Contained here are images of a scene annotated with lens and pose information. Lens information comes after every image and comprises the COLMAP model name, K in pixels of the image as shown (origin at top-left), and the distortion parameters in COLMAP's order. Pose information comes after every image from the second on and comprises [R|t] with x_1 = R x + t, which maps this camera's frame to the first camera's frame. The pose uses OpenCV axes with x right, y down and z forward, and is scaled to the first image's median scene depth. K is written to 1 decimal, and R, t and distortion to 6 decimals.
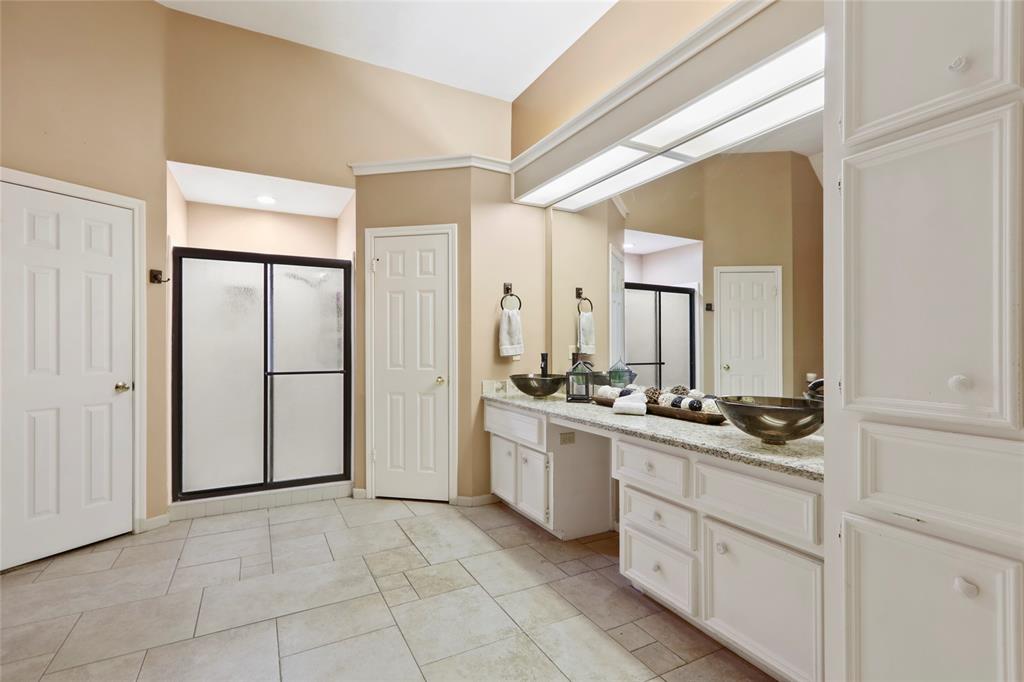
lens RADIAL K [[485.2, 0, 508.3], [0, 485.2, 340.9], [0, 0, 1]] dist [0.001758, 0.000351]
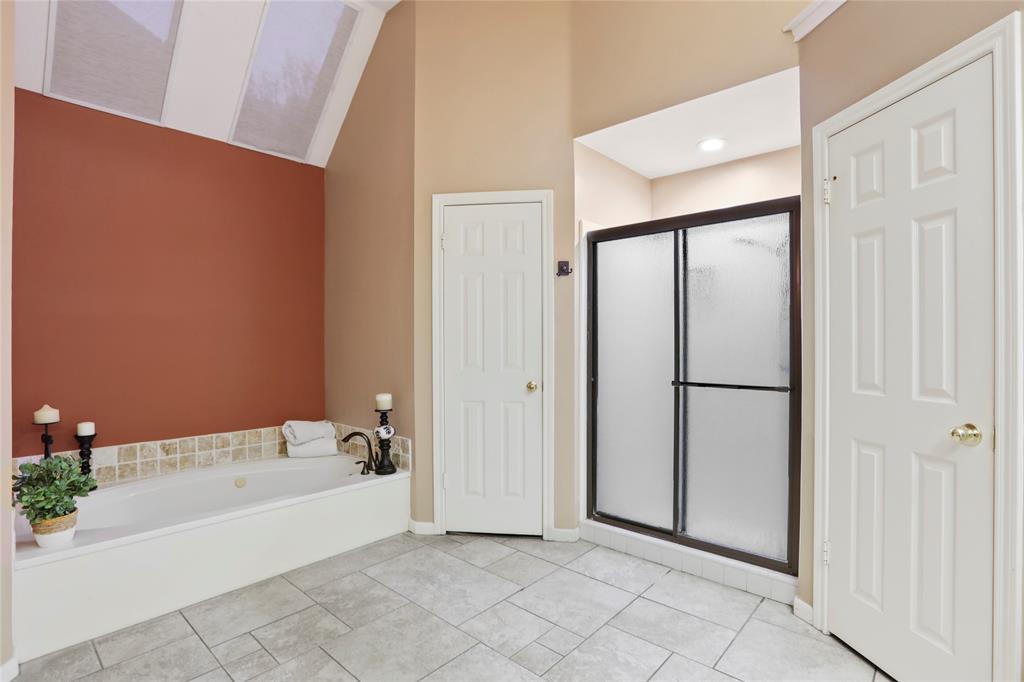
lens RADIAL K [[495.9, 0, 508.6], [0, 495.9, 347.7], [0, 0, 1]] dist [-0.035109, 0.009347]
pose [[0.339737, 0.009726, -0.940470, 0.111550], [0.008770, 0.999870, 0.013509, 0.002911], [0.940479, -0.012837, 0.339608, 0.546603]]
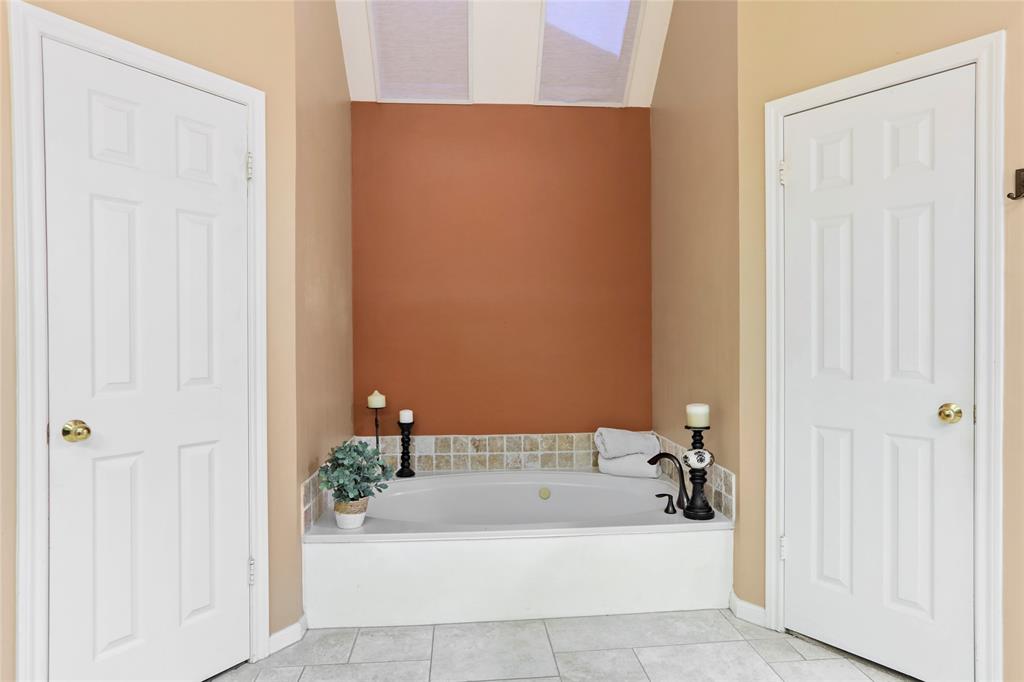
lens RADIAL K [[594.5, 0, 510.1], [0, 594.5, 336.2], [0, 0, 1]] dist [-0.023401, 0.007029]
pose [[-0.397161, 0.009892, -0.917696, -0.022906], [0.013635, 0.999895, 0.004877, 0.003020], [0.917648, -0.010576, -0.397254, 0.725106]]
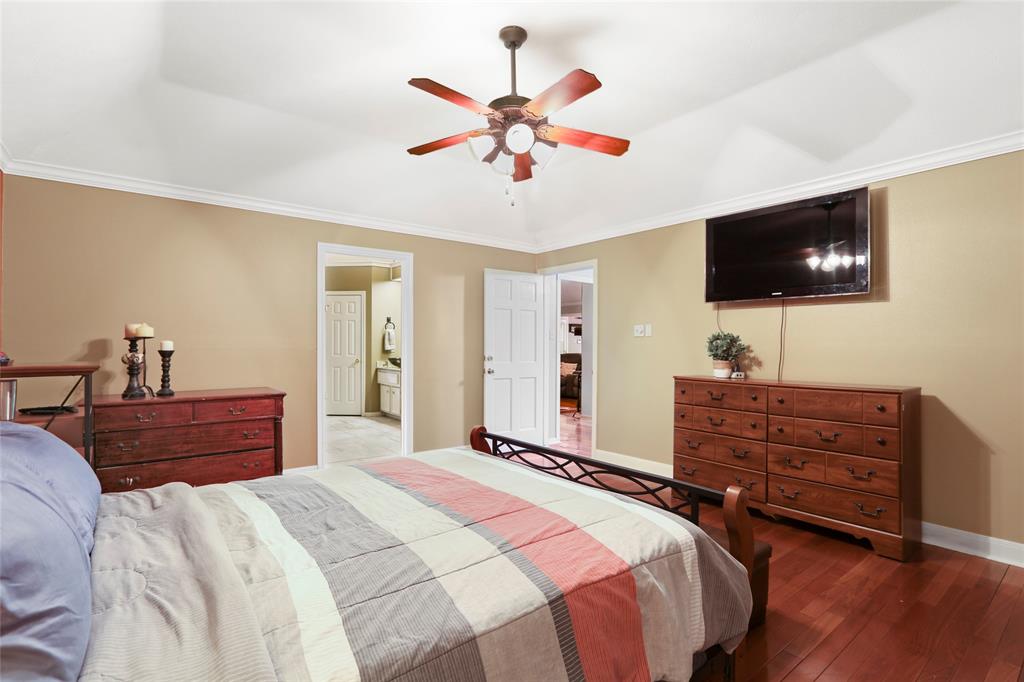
lens RADIAL K [[485.2, 0, 510.1], [0, 485.2, 341.5], [0, 0, 1]] dist [0.001758, 0.000351]
pose [[0.985141, 0.002730, 0.171728, 0.192936], [-0.004612, 0.999934, 0.010566, -0.039732], [-0.171688, -0.011201, 0.985088, -1.508970]]
